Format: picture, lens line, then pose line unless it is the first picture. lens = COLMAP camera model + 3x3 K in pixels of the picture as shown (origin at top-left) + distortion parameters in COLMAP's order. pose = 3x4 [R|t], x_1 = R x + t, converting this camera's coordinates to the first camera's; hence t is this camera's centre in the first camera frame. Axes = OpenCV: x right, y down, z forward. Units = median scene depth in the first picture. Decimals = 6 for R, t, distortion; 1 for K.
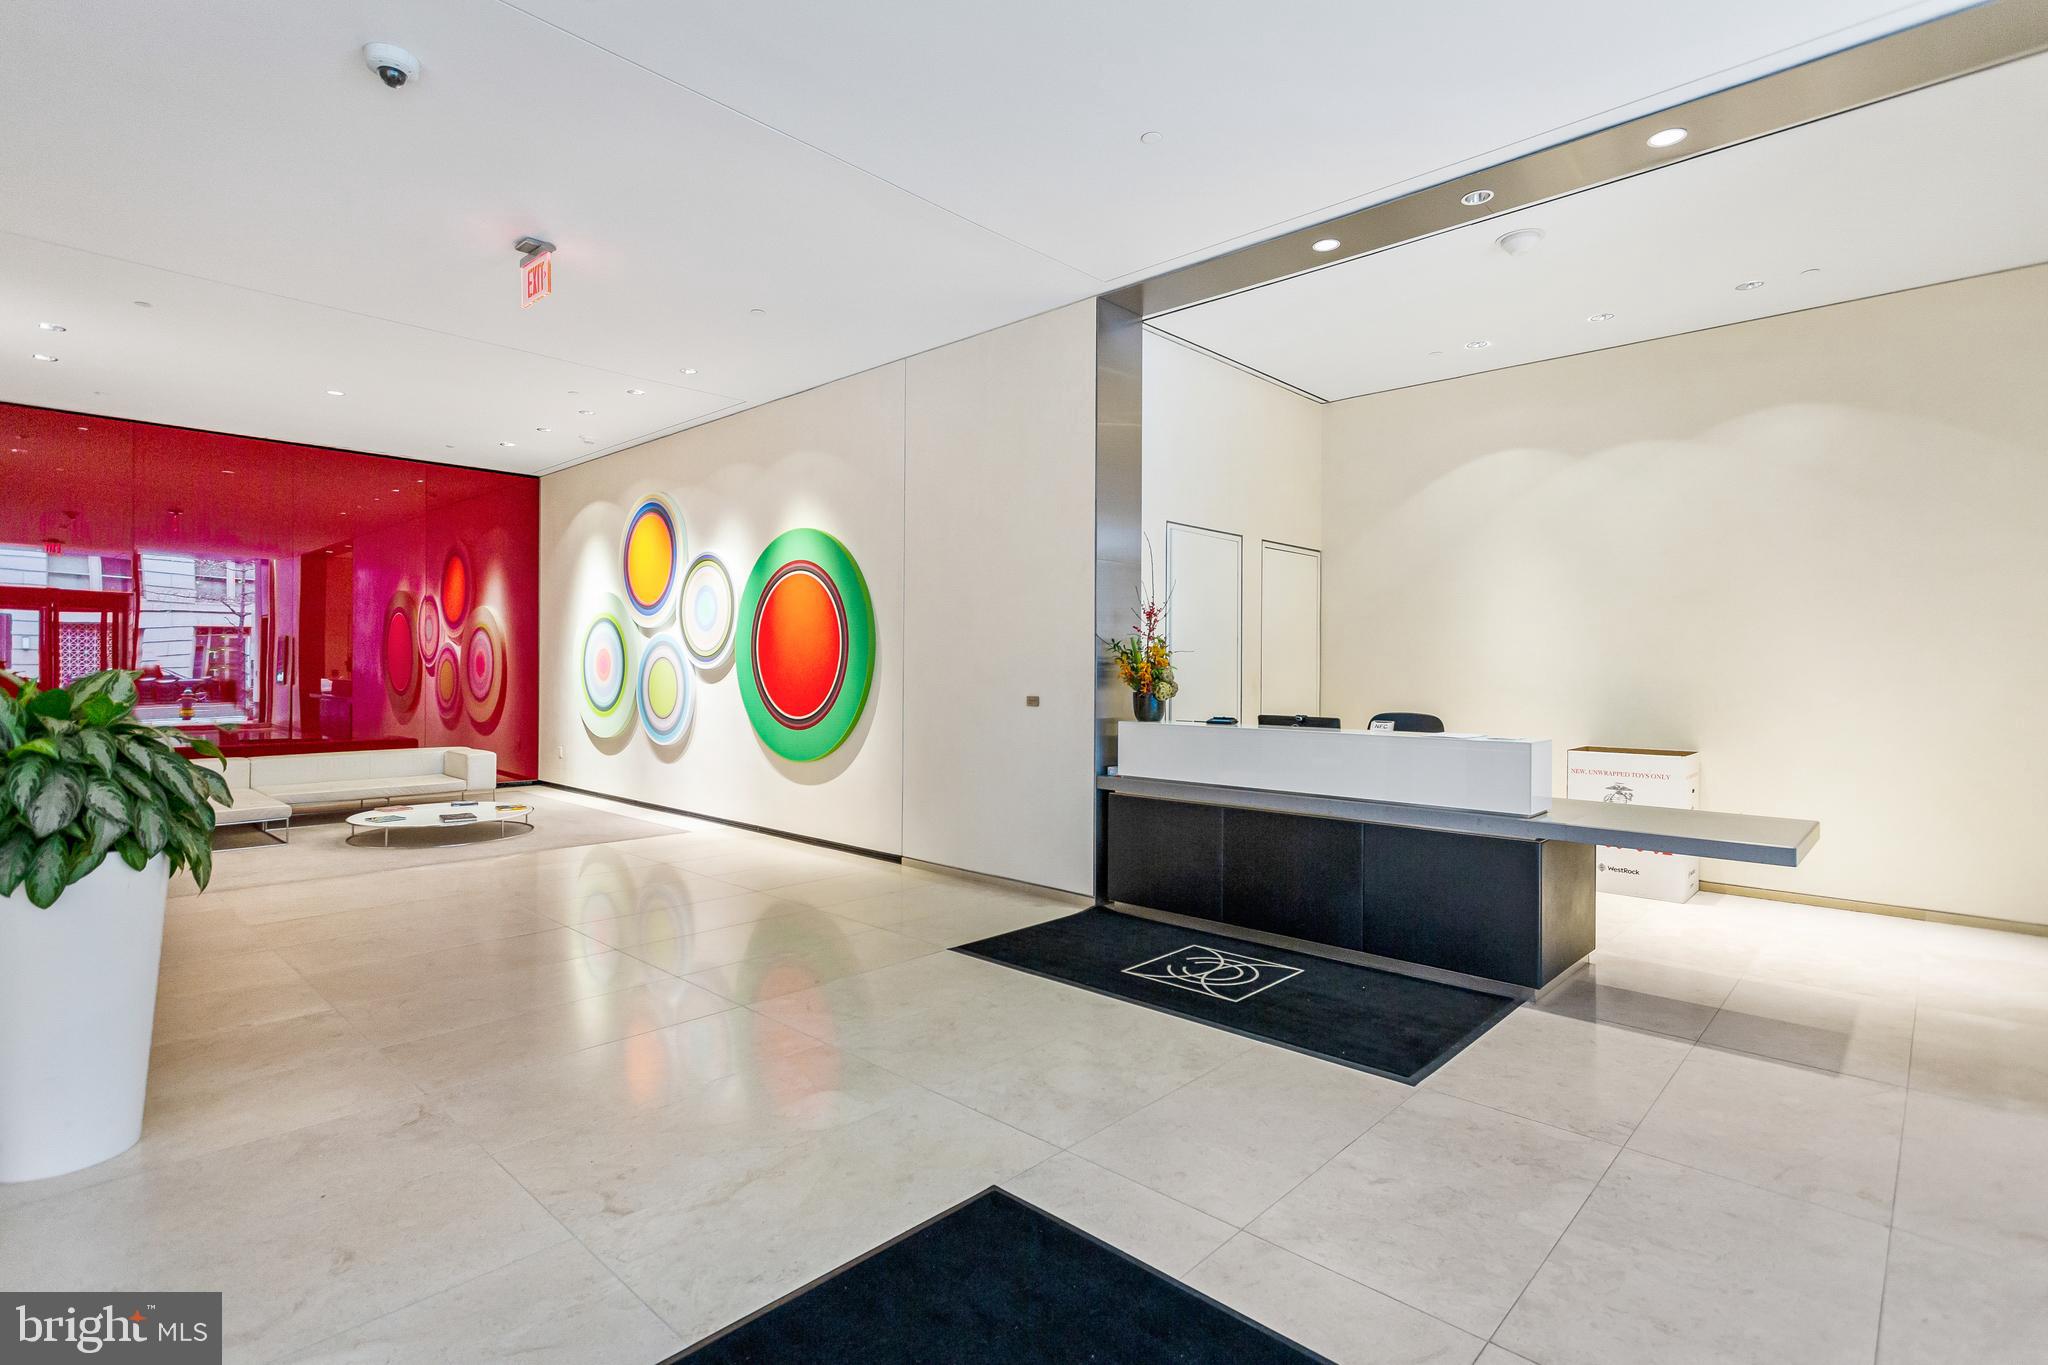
lens RADIAL K [[990.8, 0, 1021.0], [0, 990.8, 673.2], [0, 0, 1]] dist [0.000680, 0.000155]
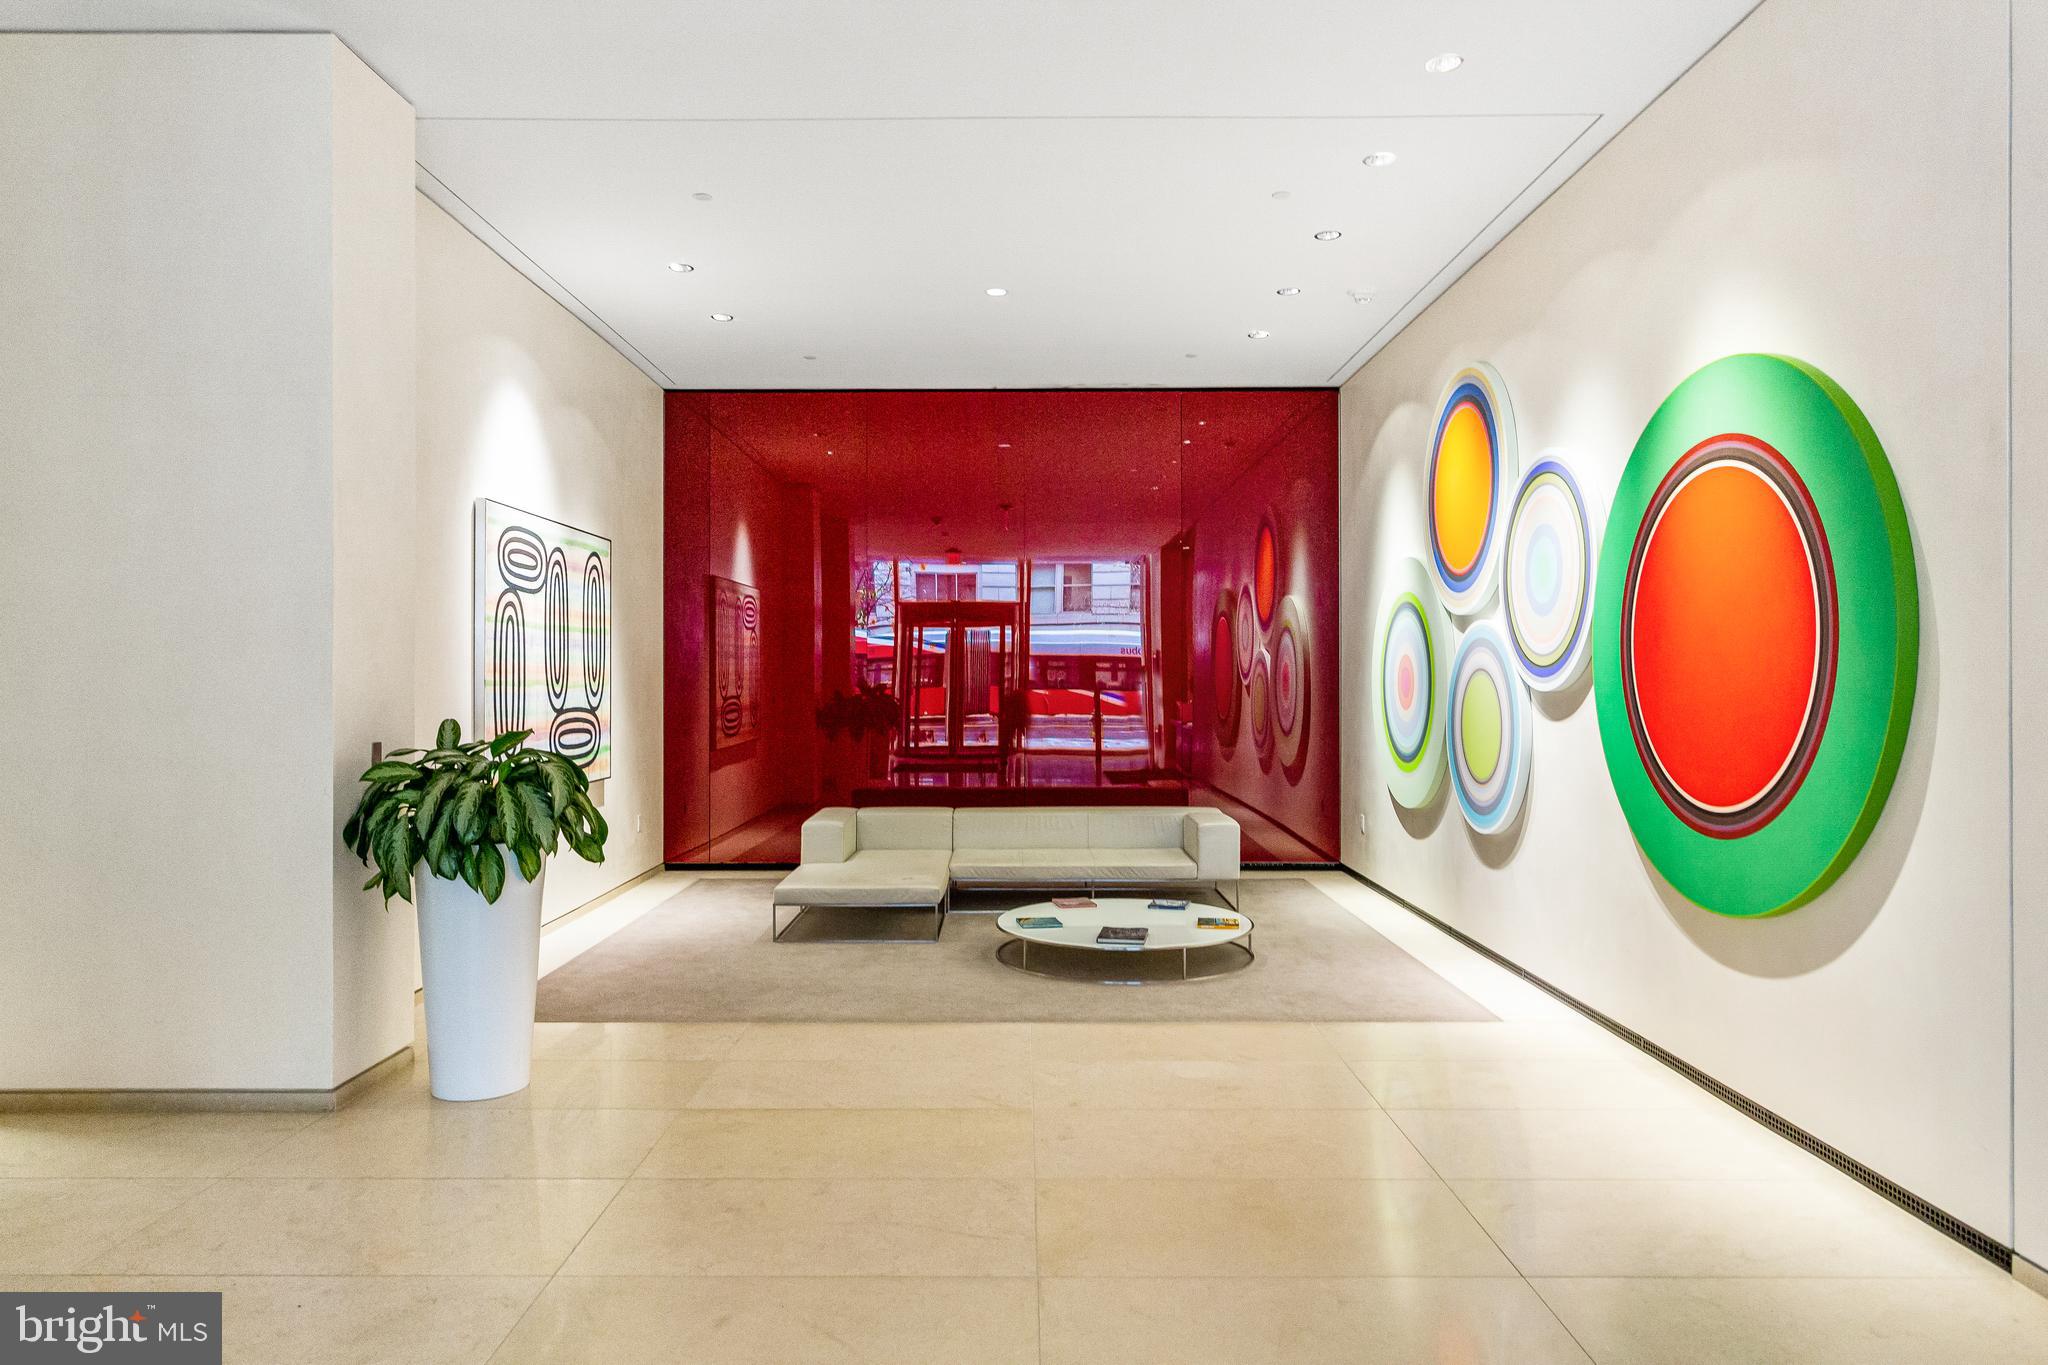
lens RADIAL K [[1305.8, 0, 1016.8], [0, 1305.8, 673.2], [0, 0, 1]] dist [0.006948, 0.001440]
pose [[0.678552, -0.009298, -0.734493, -0.015046], [0.001419, 0.999935, -0.011348, -0.006105], [0.734551, 0.006658, 0.678521, 0.330887]]
